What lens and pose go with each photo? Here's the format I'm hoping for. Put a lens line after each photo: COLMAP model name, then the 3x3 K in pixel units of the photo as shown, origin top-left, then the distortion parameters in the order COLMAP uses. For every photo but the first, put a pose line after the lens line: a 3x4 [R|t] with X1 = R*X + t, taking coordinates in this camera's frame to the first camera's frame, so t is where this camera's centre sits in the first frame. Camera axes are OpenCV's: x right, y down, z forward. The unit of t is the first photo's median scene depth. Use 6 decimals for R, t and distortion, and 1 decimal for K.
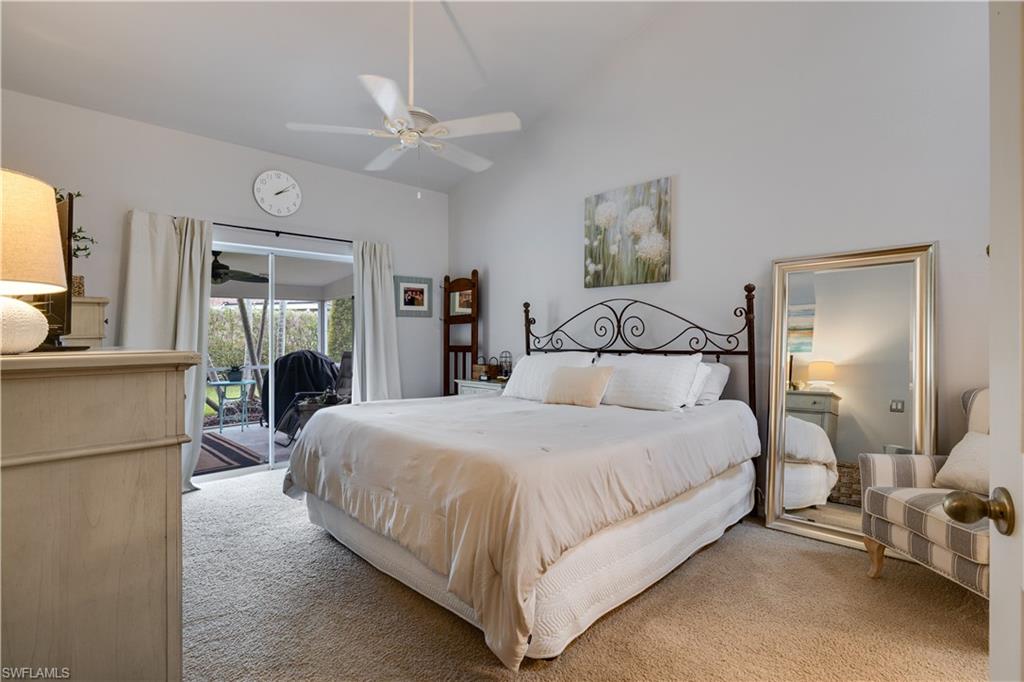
lens RADIAL K [[487.9, 0, 508.9], [0, 487.9, 338.3], [0, 0, 1]] dist [-0.001017, 0.000021]
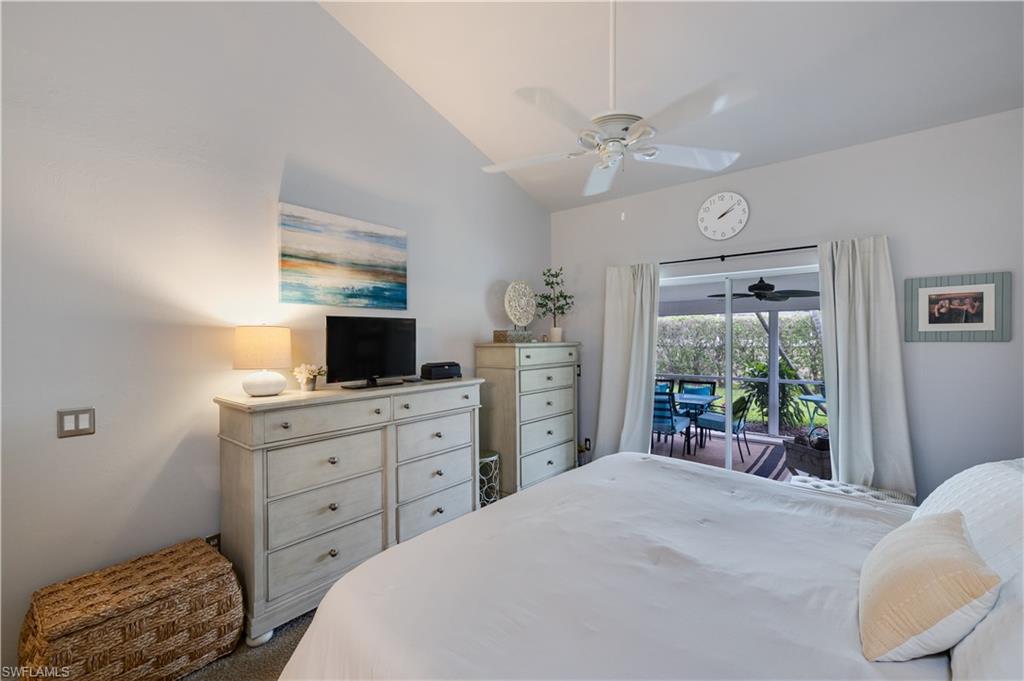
lens RADIAL K [[438.8, 0, 508.2], [0, 438.8, 337.0], [0, 0, 1]] dist [0.001769, 0.000083]
pose [[0.105397, 0.008390, -0.994395, 0.284911], [0.001345, 0.999962, 0.008580, -0.056035], [0.994429, -0.002242, 0.105382, 0.408277]]
